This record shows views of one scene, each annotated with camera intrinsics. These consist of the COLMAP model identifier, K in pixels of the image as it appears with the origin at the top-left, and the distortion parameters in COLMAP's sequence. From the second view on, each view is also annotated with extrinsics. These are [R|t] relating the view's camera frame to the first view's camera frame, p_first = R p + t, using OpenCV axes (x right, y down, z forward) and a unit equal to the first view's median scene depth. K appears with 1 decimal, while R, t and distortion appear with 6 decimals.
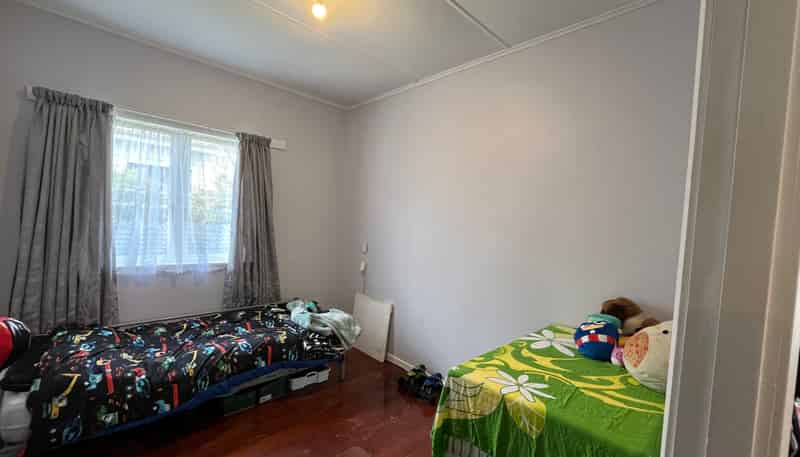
lens RADIAL K [[324.2, 0, 399.7], [0, 324.2, 228.1], [0, 0, 1]] dist [-0.000585, 0.000196]
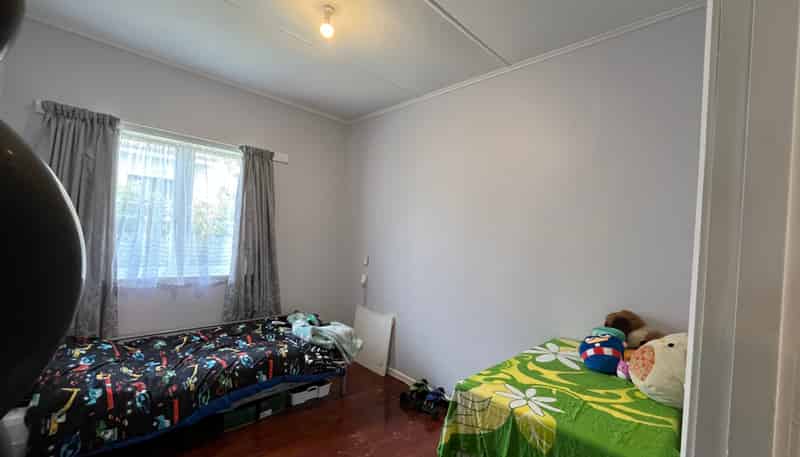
lens RADIAL K [[324.2, 0, 399.8], [0, 324.2, 228.1], [0, 0, 1]] dist [-0.000585, 0.000196]
pose [[0.999962, 0.002560, 0.008294, -0.018676], [-0.002250, 0.999307, -0.037147, -0.002506], [-0.008383, 0.037127, 0.999275, -0.008548]]
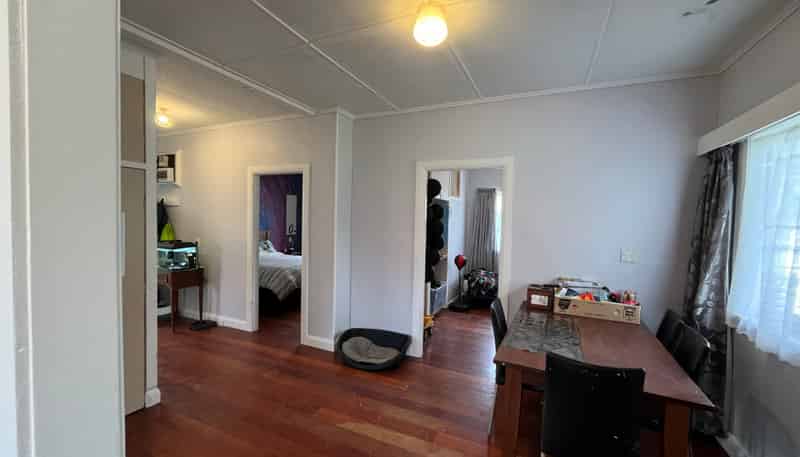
lens RADIAL K [[324.2, 0, 399.4], [0, 324.2, 231.4], [0, 0, 1]] dist [-0.000585, 0.000196]
pose [[0.362347, -0.024393, -0.931724, 1.400254], [-0.028731, 0.998890, -0.037325, 0.100335], [0.931600, 0.040294, 0.361244, -0.739761]]
